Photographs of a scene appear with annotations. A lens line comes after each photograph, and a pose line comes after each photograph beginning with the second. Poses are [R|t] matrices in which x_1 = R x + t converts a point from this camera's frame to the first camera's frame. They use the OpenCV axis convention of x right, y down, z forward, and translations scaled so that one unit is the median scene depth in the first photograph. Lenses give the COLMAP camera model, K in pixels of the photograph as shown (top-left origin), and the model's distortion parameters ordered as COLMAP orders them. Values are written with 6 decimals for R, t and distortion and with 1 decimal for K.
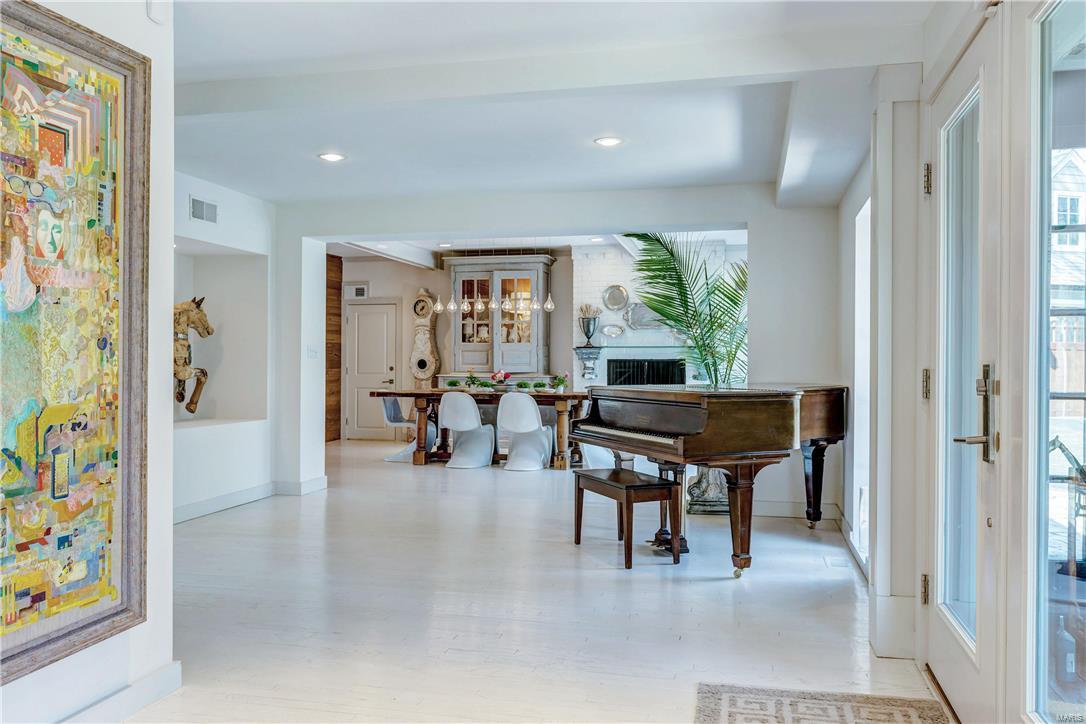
lens RADIAL K [[886.1, 0, 543.0], [0, 886.1, 362.0], [0, 0, 1]] dist [-0.000695, -0.000728]
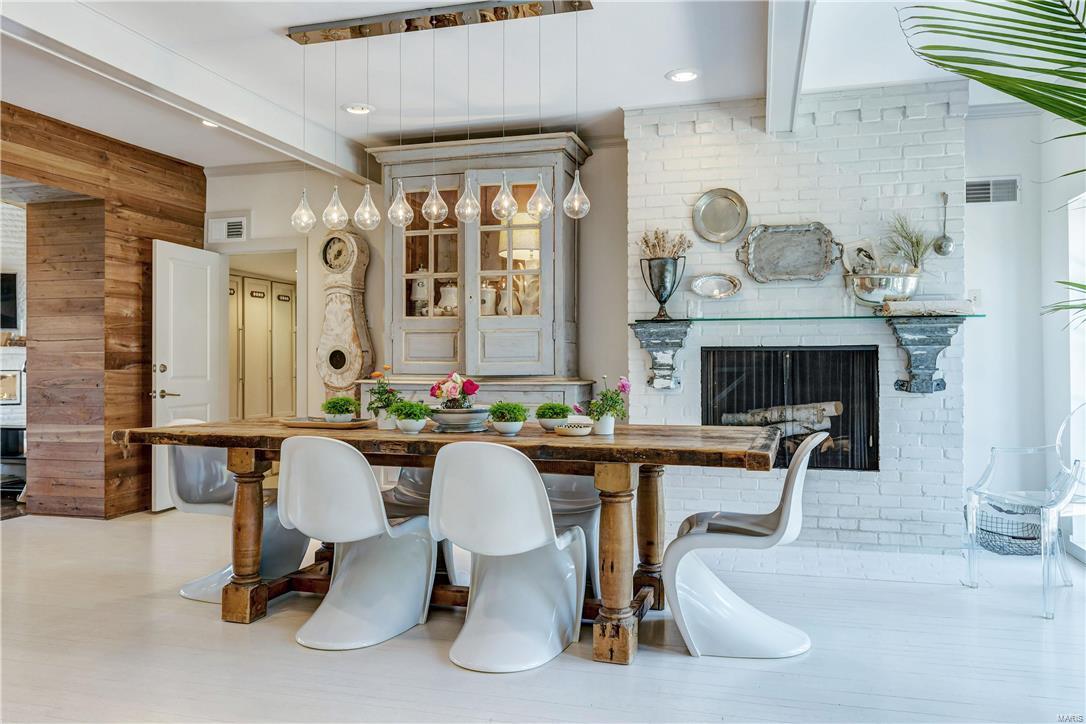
lens RADIAL K [[810.7, 0, 543.0], [0, 810.7, 362.0], [0, 0, 1]] dist [-0.002506, -0.002014]
pose [[0.999254, -0.004428, -0.038353, 0.004984], [0.004592, 0.999981, 0.004211, 0.002688], [0.038334, -0.004384, 0.999255, 0.569787]]
